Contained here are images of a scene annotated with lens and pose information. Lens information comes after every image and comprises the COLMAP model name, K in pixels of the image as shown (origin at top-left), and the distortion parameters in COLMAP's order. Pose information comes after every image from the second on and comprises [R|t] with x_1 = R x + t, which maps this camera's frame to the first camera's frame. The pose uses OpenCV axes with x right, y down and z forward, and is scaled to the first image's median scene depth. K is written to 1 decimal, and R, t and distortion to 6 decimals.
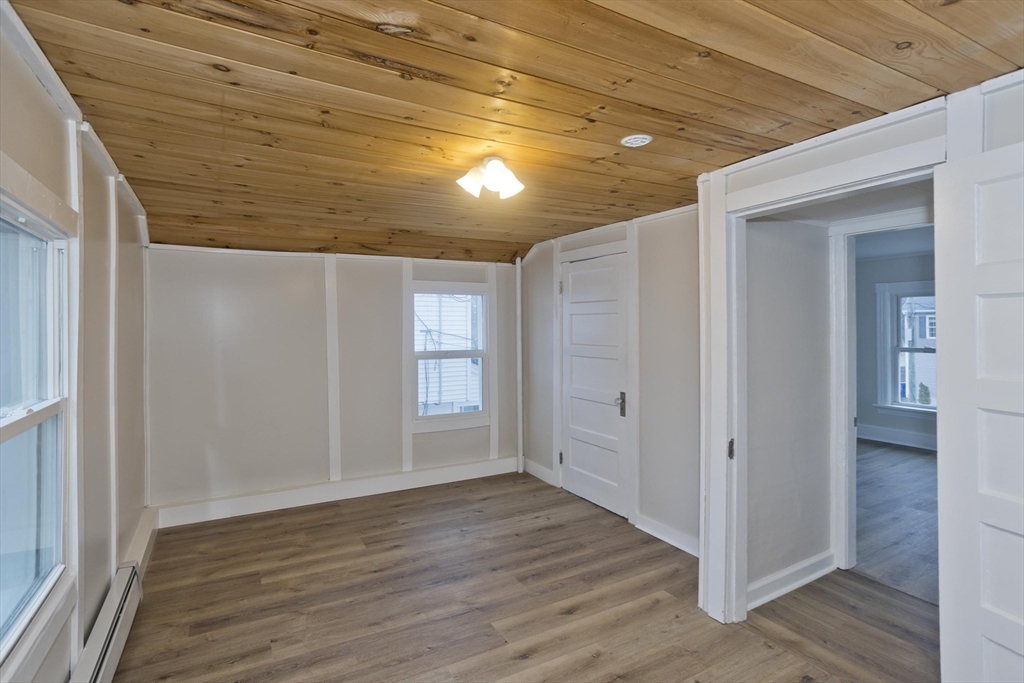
lens RADIAL K [[505.4, 0, 508.3], [0, 505.4, 330.5], [0, 0, 1]] dist [-0.034529, 0.019524]
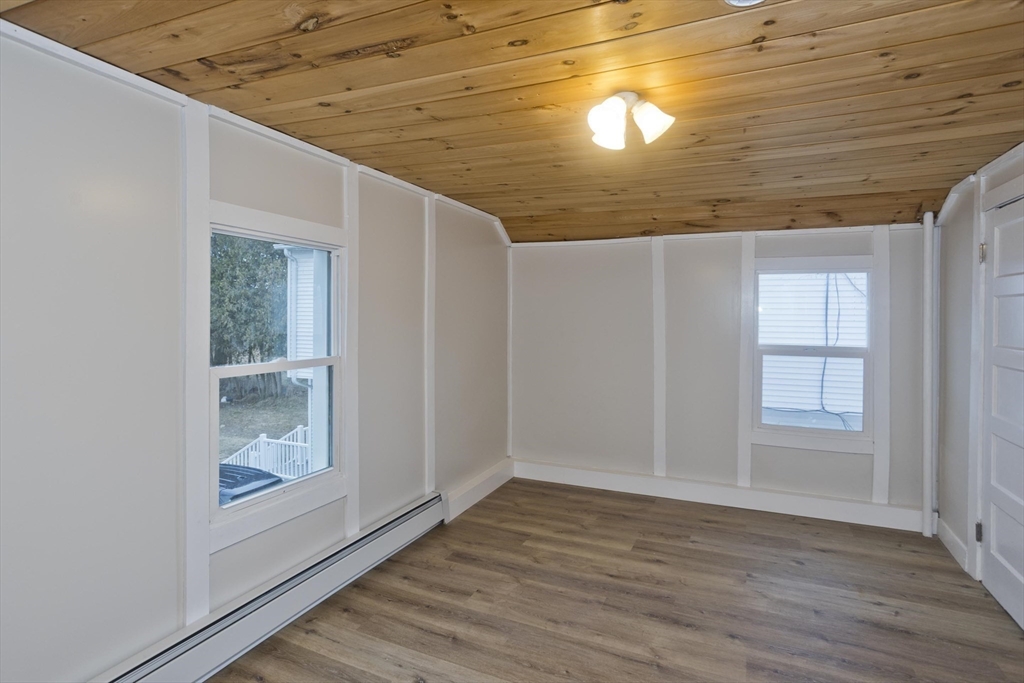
lens RADIAL K [[500.6, 0, 445.3], [0, 500.6, 318.1], [0, 0, 1]] dist [-0.043720, 0.014356]
pose [[0.607016, 0.018651, -0.794471, 0.184743], [-0.019595, 0.999772, 0.008498, 0.002221], [0.794448, 0.010409, 0.607243, 0.138537]]
